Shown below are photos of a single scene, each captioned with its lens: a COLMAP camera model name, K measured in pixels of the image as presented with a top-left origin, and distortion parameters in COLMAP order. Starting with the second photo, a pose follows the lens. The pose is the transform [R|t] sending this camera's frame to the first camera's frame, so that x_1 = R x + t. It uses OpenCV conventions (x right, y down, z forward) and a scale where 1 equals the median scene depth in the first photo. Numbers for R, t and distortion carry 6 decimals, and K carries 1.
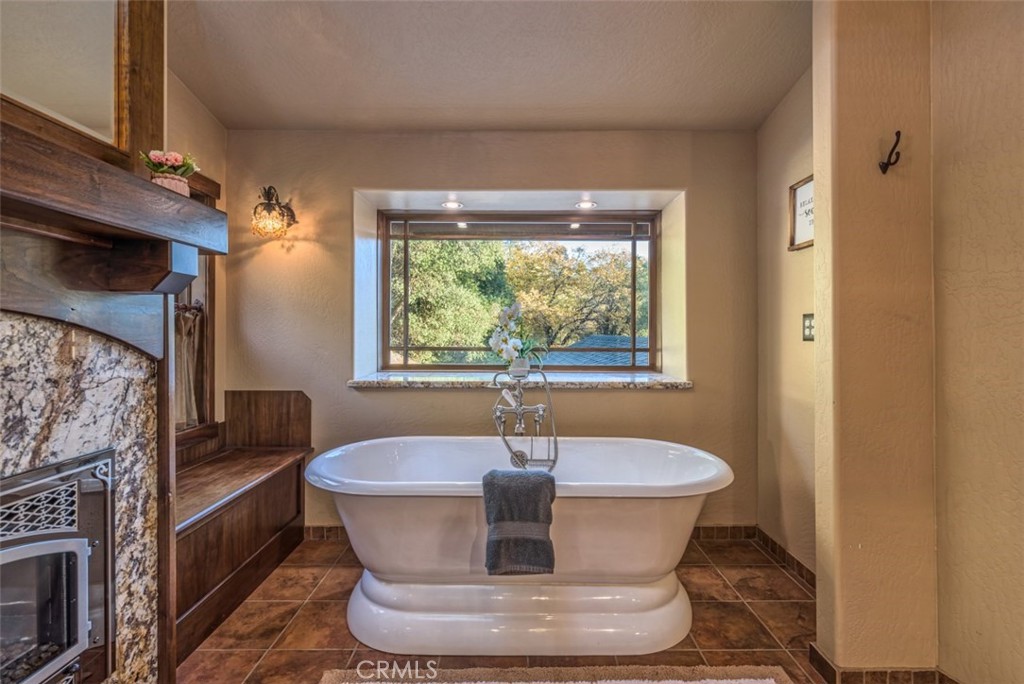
lens RADIAL K [[469.7, 0, 510.1], [0, 469.7, 334.0], [0, 0, 1]] dist [0.001269, 0.000264]
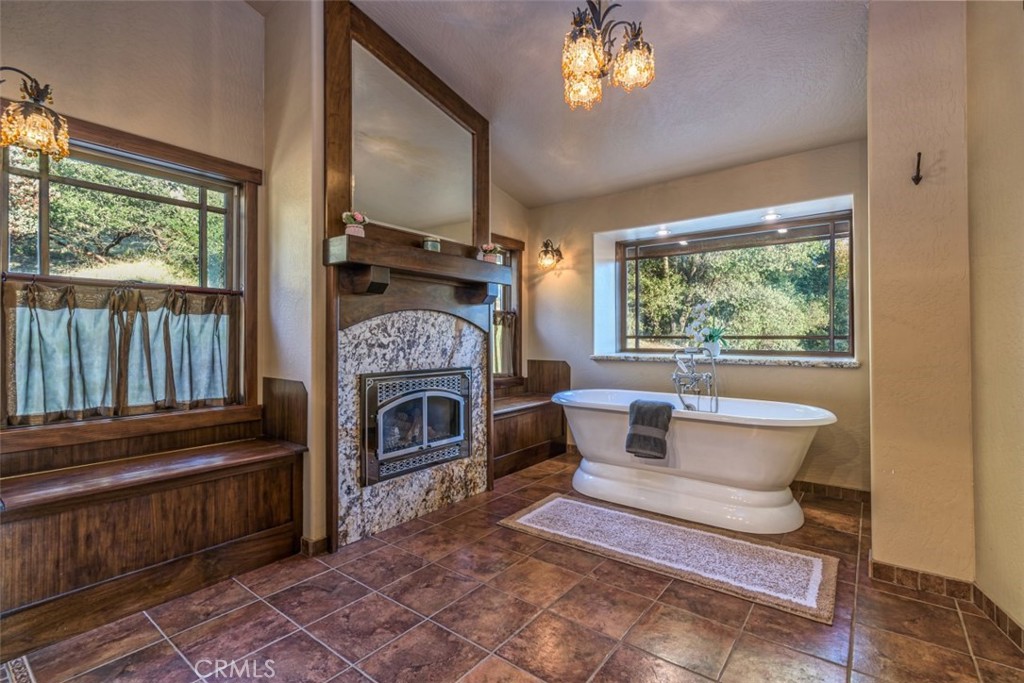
lens RADIAL K [[469.7, 0, 514.0], [0, 469.7, 339.2], [0, 0, 1]] dist [0.001269, 0.000264]
pose [[0.790161, -0.001581, -0.612897, 0.539040], [-0.000417, 0.999995, -0.003118, 0.064335], [0.612899, 0.002720, 0.790157, -0.519688]]
